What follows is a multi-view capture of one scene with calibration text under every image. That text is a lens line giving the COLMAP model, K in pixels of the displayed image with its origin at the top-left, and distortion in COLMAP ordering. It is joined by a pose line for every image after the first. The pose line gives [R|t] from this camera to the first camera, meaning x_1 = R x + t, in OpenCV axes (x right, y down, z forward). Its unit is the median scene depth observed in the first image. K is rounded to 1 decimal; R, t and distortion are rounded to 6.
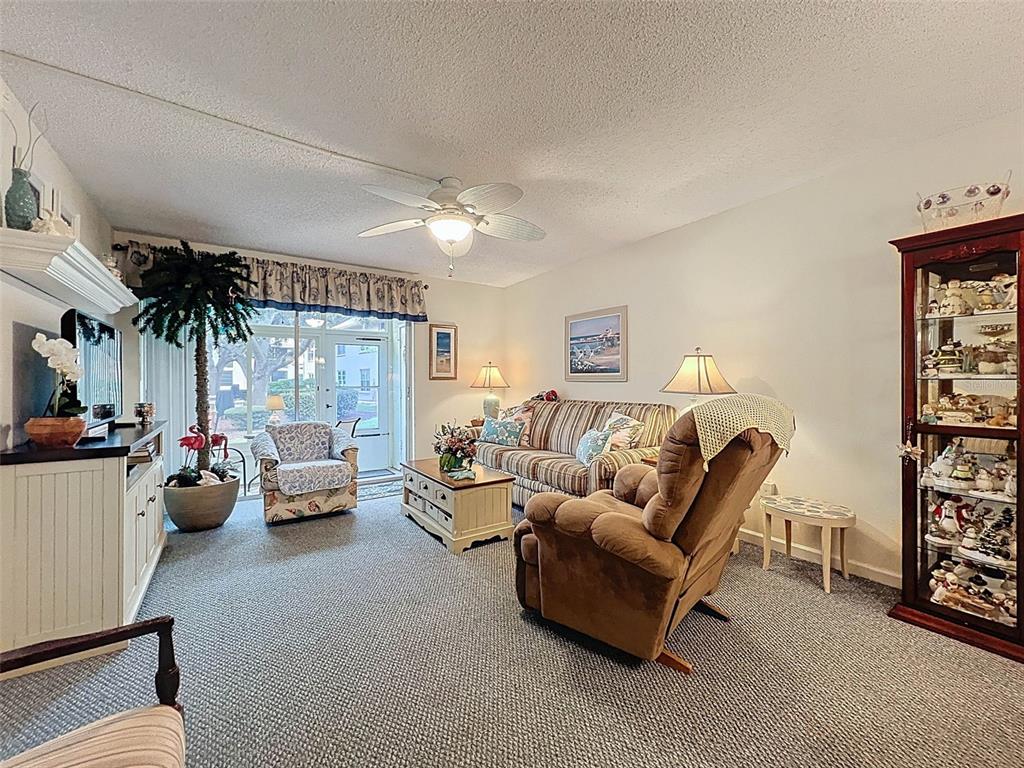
lens RADIAL K [[414.3, 0, 512.0], [0, 414.3, 384.0], [0, 0, 1]] dist [-0.000154, -0.000033]
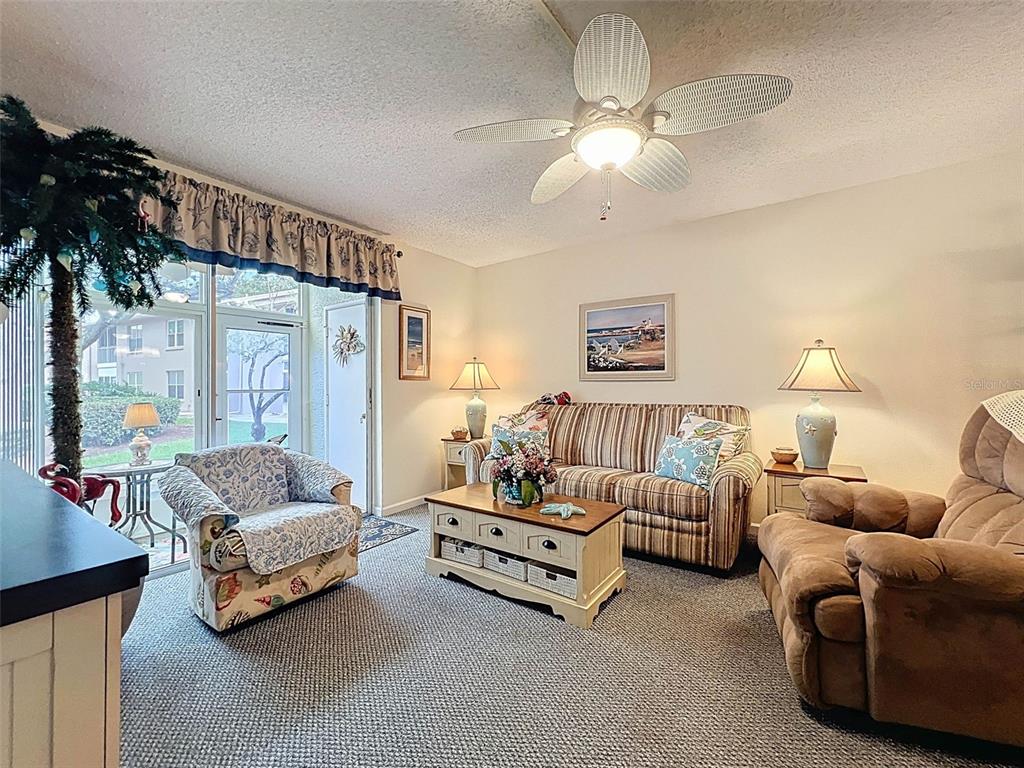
lens RADIAL K [[427.0, 0, 512.0], [0, 427.0, 384.0], [0, 0, 1]] dist [0.001635, 0.000536]
pose [[0.937734, -0.000259, 0.347355, -0.327650], [0.004389, 0.999929, -0.011103, 0.009149], [-0.347328, 0.011936, 0.937668, 0.248615]]
